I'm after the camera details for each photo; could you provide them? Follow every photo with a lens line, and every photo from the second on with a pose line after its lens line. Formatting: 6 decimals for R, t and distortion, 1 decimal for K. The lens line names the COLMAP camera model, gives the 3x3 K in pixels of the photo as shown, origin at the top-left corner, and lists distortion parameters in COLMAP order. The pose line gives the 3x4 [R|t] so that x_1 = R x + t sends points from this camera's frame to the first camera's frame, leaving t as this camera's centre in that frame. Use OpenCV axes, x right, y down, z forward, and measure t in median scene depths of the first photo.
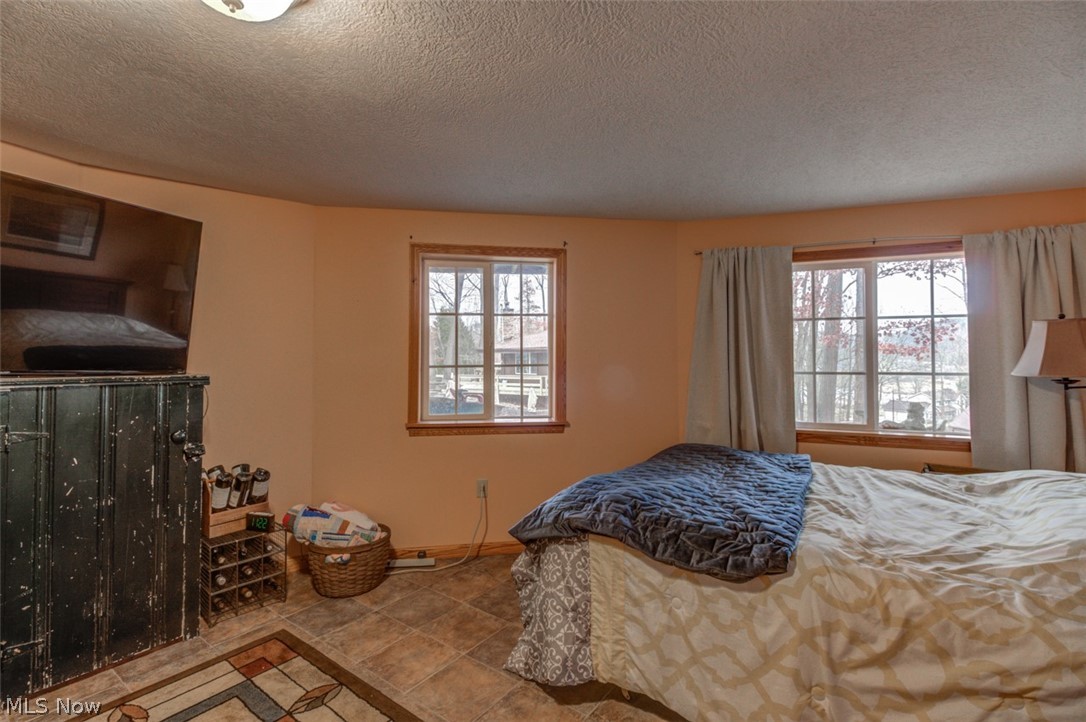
lens RADIAL K [[509.8, 0, 544.0], [0, 509.8, 349.2], [0, 0, 1]] dist [0.015118, -0.011563]
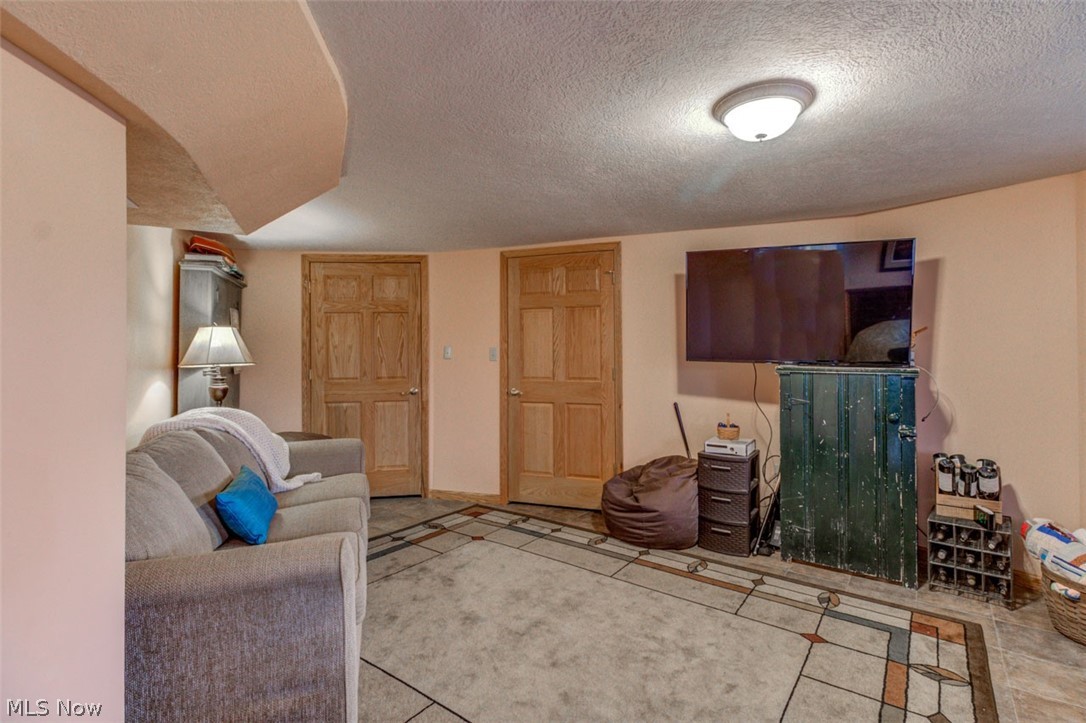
lens RADIAL K [[509.8, 0, 544.0], [0, 509.8, 349.7], [0, 0, 1]] dist [0.015118, -0.011563]
pose [[-0.022802, -0.006003, -0.999722, 0.559377], [0.010939, 0.999921, -0.006254, 0.003598], [0.999680, -0.011078, -0.022735, 0.184820]]
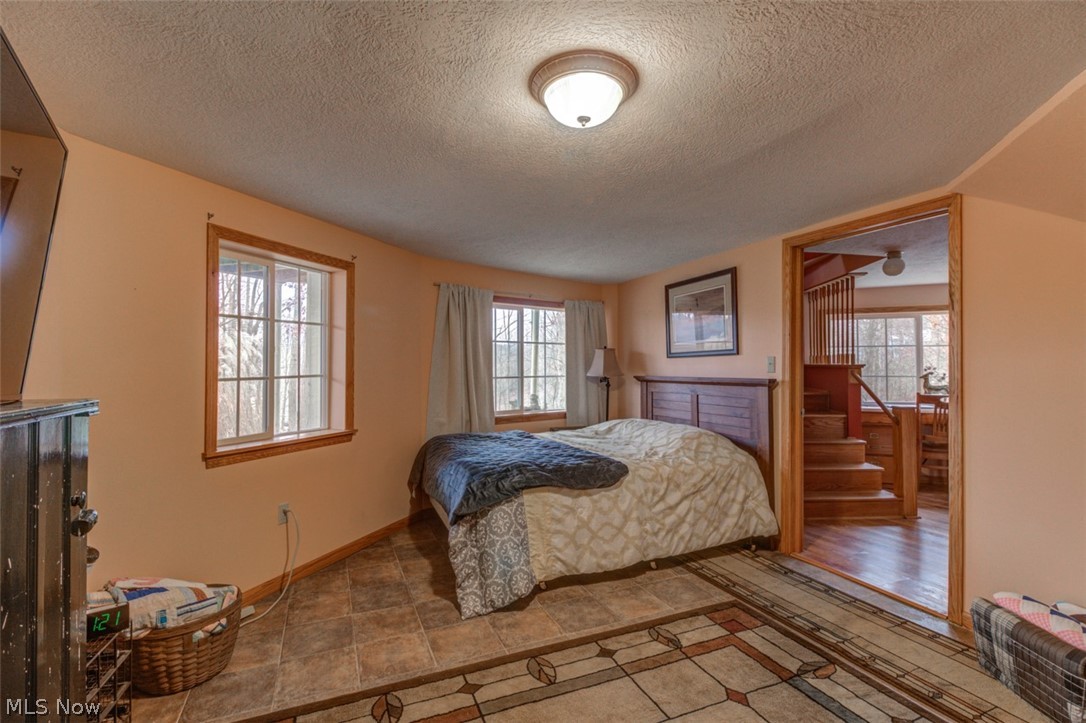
lens RADIAL K [[501.2, 0, 573.2], [0, 501.2, 362.3], [0, 0, 1]] dist [0.020043, -0.010930]
pose [[0.462107, 0.005709, 0.886806, -0.986413], [-0.013040, 0.999915, 0.000358, -0.002101], [-0.886728, -0.011729, 0.462143, 0.197924]]
